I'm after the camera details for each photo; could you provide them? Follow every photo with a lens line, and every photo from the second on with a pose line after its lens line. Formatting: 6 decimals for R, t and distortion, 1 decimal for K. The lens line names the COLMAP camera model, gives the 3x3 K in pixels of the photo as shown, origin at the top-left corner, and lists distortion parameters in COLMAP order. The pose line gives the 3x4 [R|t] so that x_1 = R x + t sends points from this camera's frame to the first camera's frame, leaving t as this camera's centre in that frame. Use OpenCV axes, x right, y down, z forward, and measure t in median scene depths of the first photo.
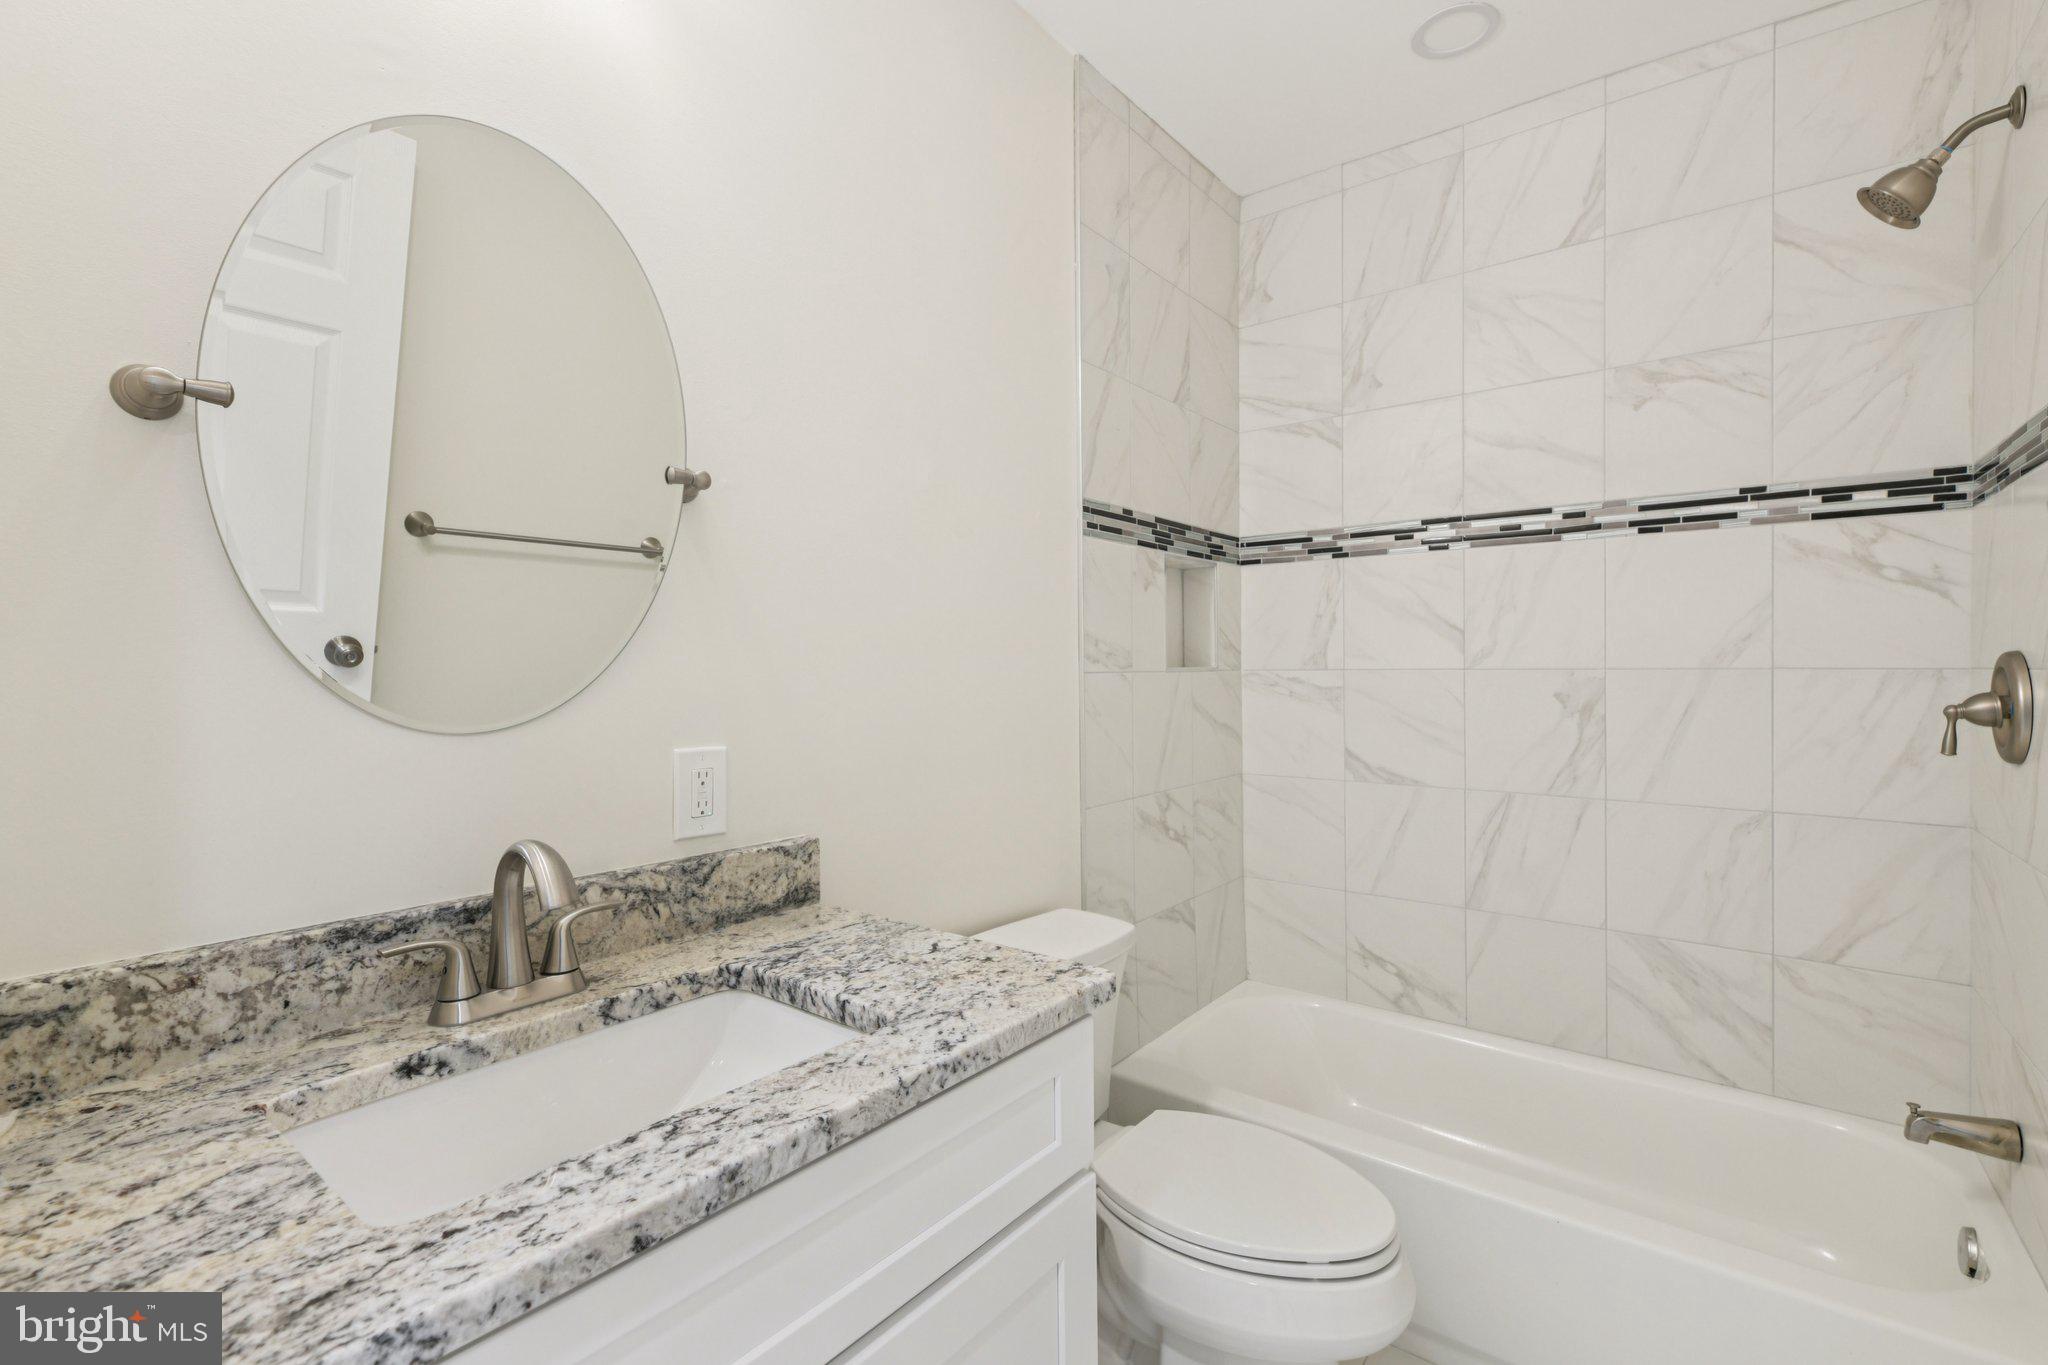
lens RADIAL K [[937.4, 0, 1025.1], [0, 937.4, 675.4], [0, 0, 1]] dist [-0.003738, -0.000279]
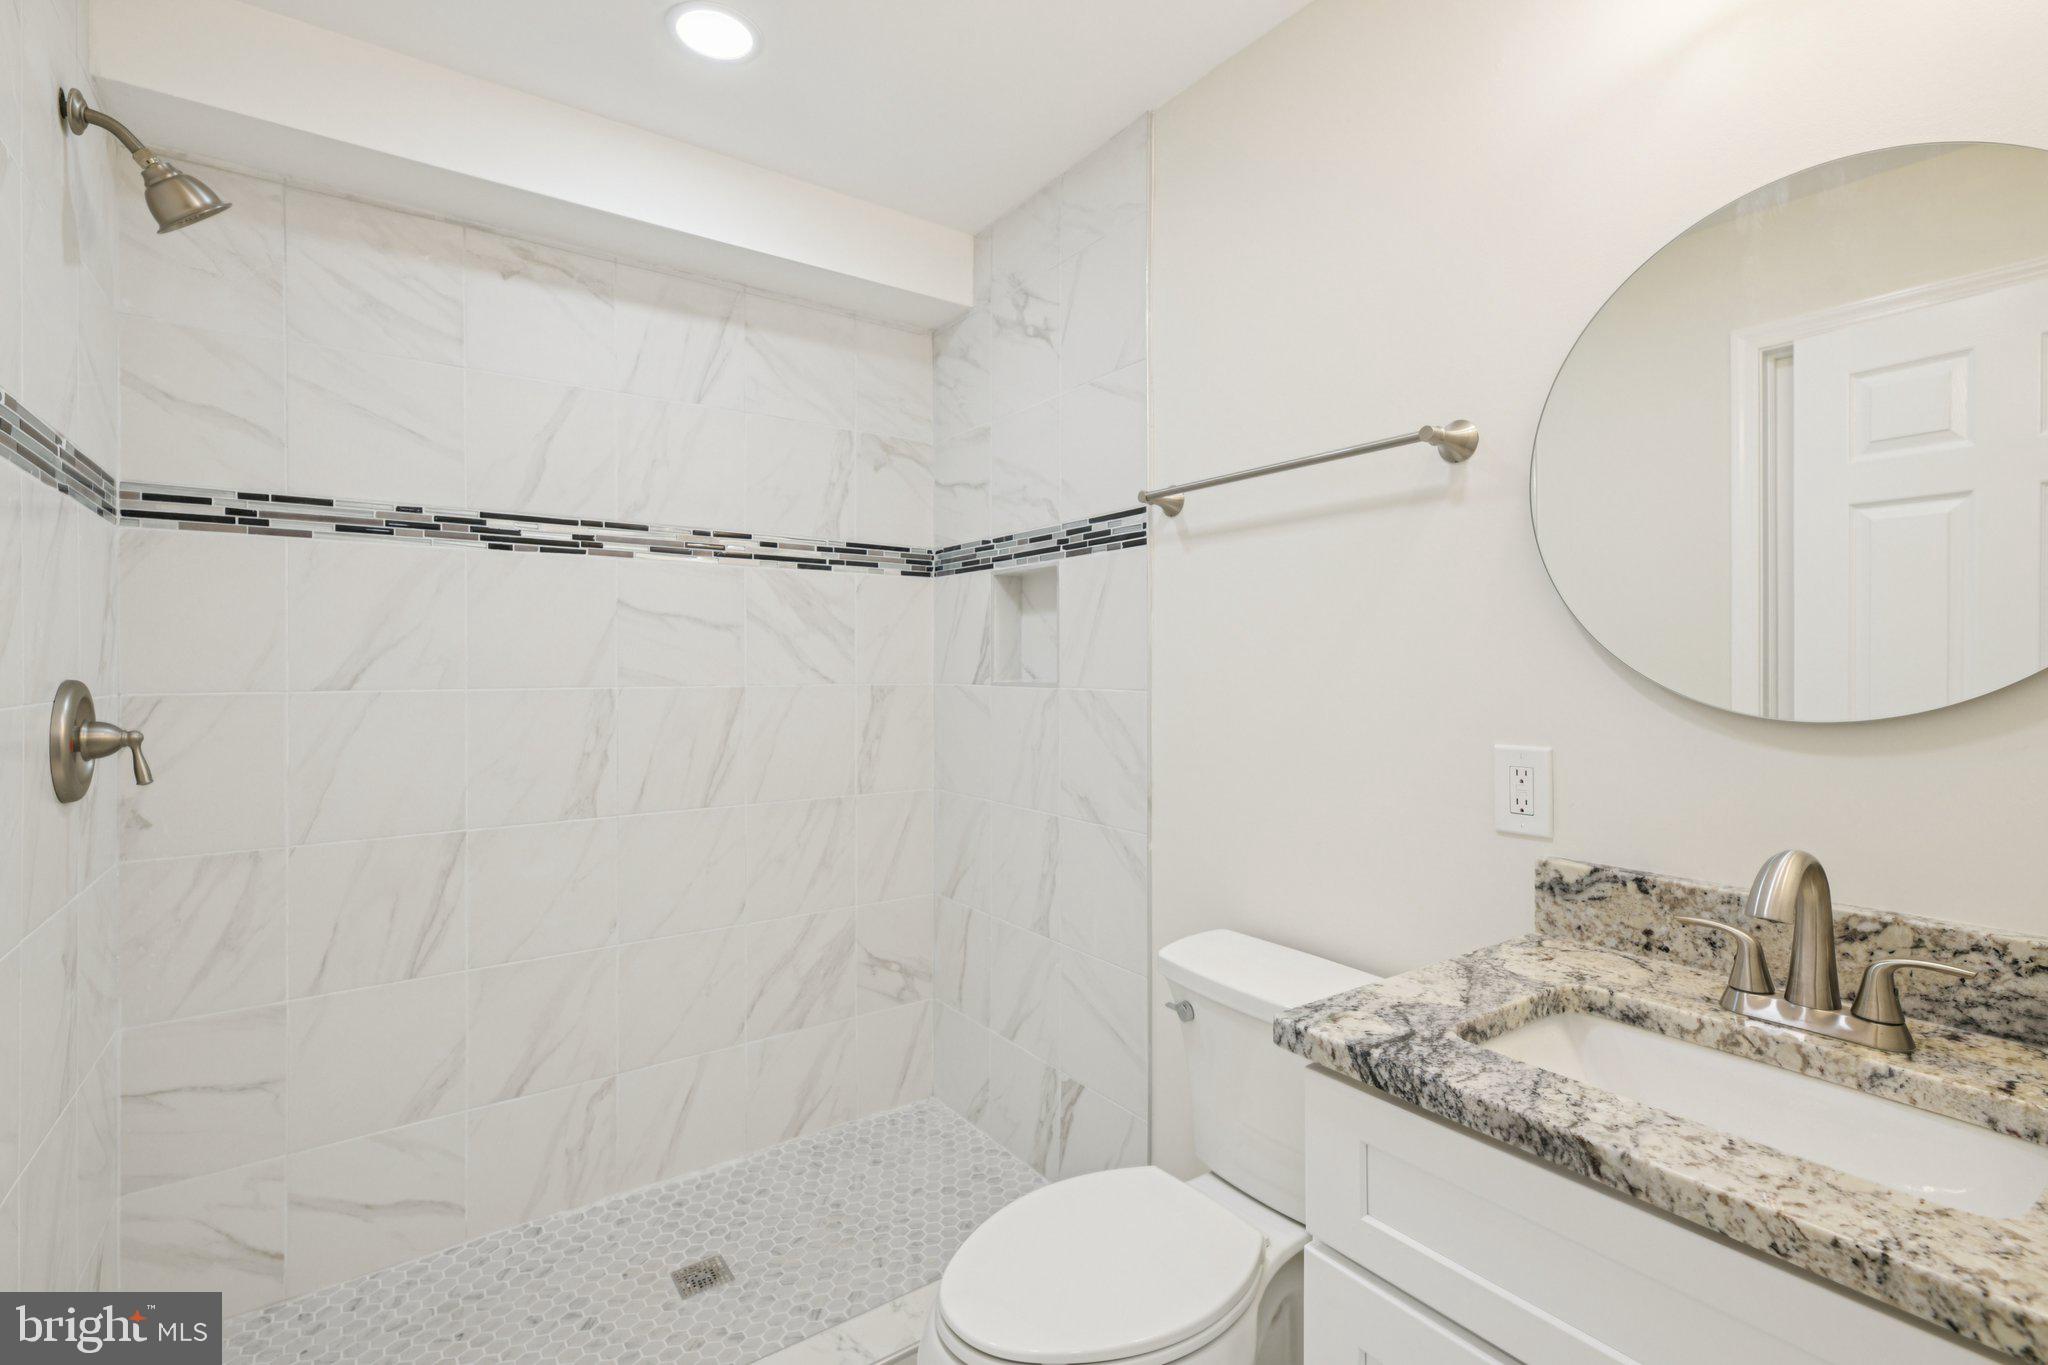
lens RADIAL K [[937.4, 0, 1034.3], [0, 937.4, 678.0], [0, 0, 1]] dist [-0.003738, -0.000279]
pose [[0.282384, 0.000014, 0.959301, -0.431642], [0.009163, 0.999954, -0.002712, 0.000125], [-0.959258, 0.009556, 0.282371, 0.356877]]
